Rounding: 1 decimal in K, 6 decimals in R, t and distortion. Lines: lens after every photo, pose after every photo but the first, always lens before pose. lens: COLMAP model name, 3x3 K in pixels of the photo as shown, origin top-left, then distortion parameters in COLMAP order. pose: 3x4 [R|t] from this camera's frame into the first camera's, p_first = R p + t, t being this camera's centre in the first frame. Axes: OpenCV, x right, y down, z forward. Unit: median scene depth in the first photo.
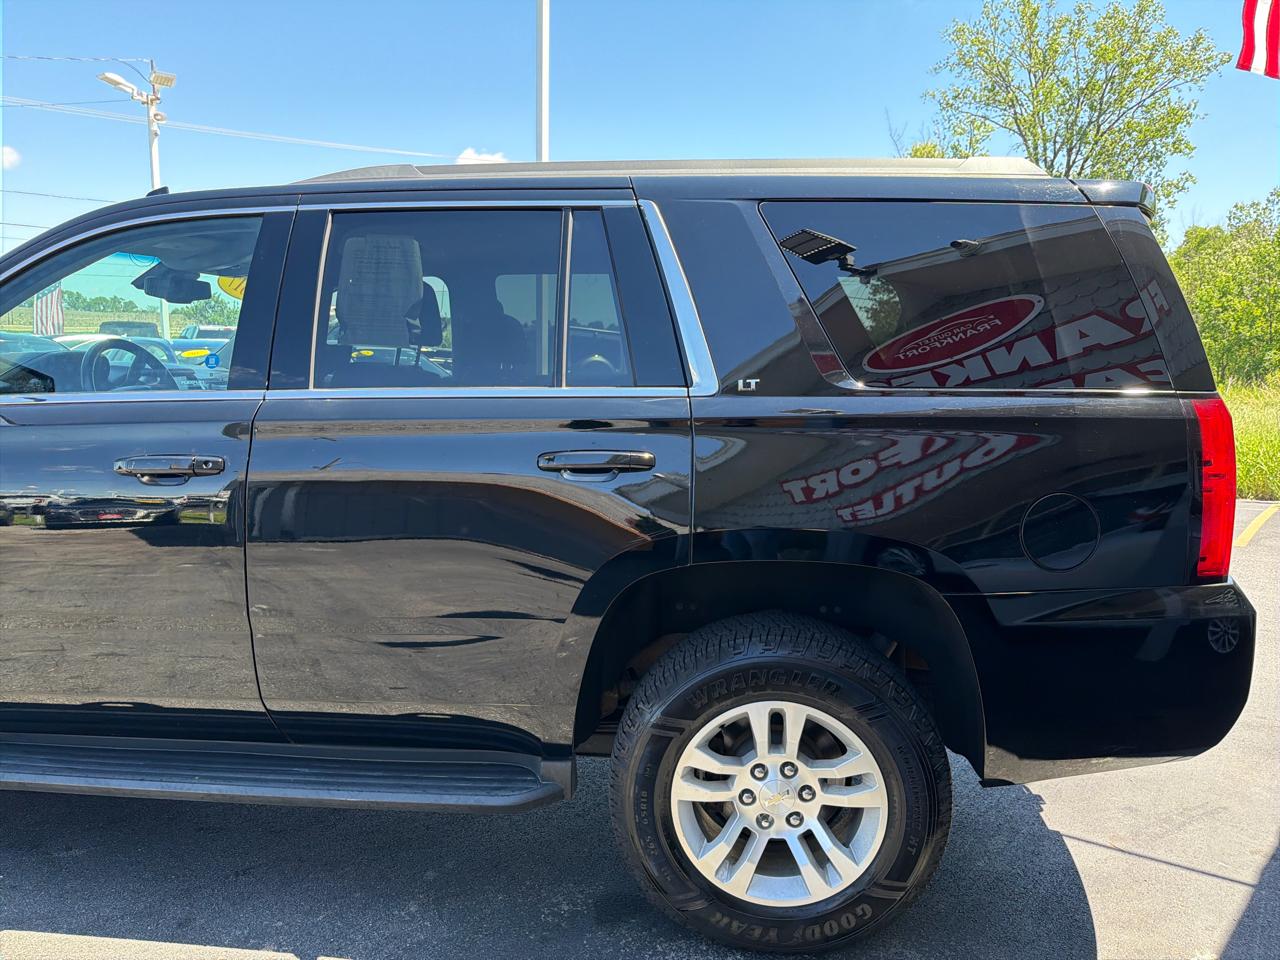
lens RADIAL K [[904.3, 0, 642.0], [0, 904.3, 482.1], [0, 0, 1]] dist [0.037824, -0.053944]
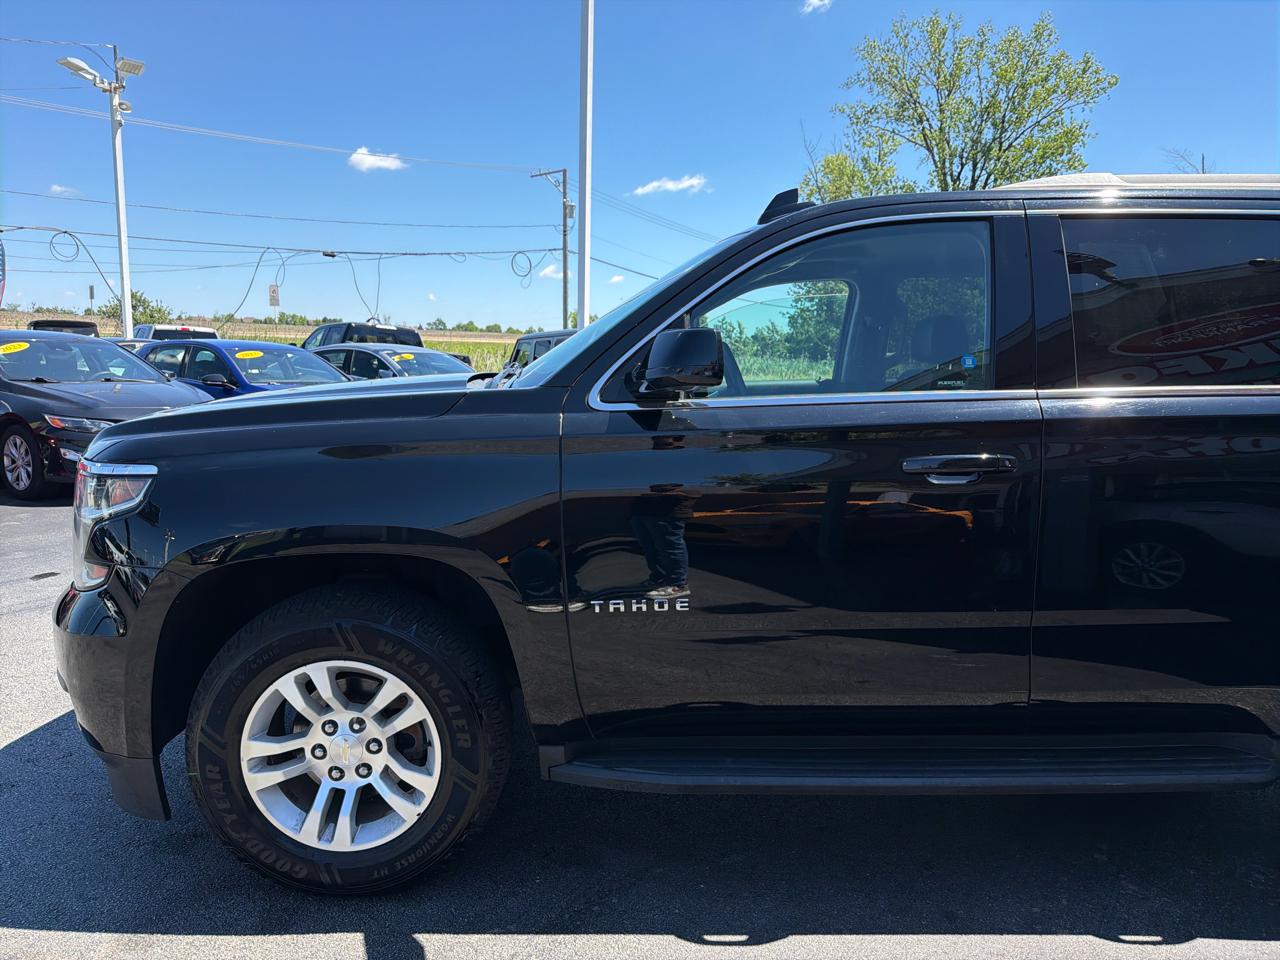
lens RADIAL K [[904.3, 0, 643.9], [0, 904.3, 483.8], [0, 0, 1]] dist [0.037824, -0.053944]
pose [[0.993331, -0.014231, 0.114416, -0.772894], [0.014617, 0.999890, -0.002534, 0.001873], [-0.114367, 0.004190, 0.993430, 0.025806]]
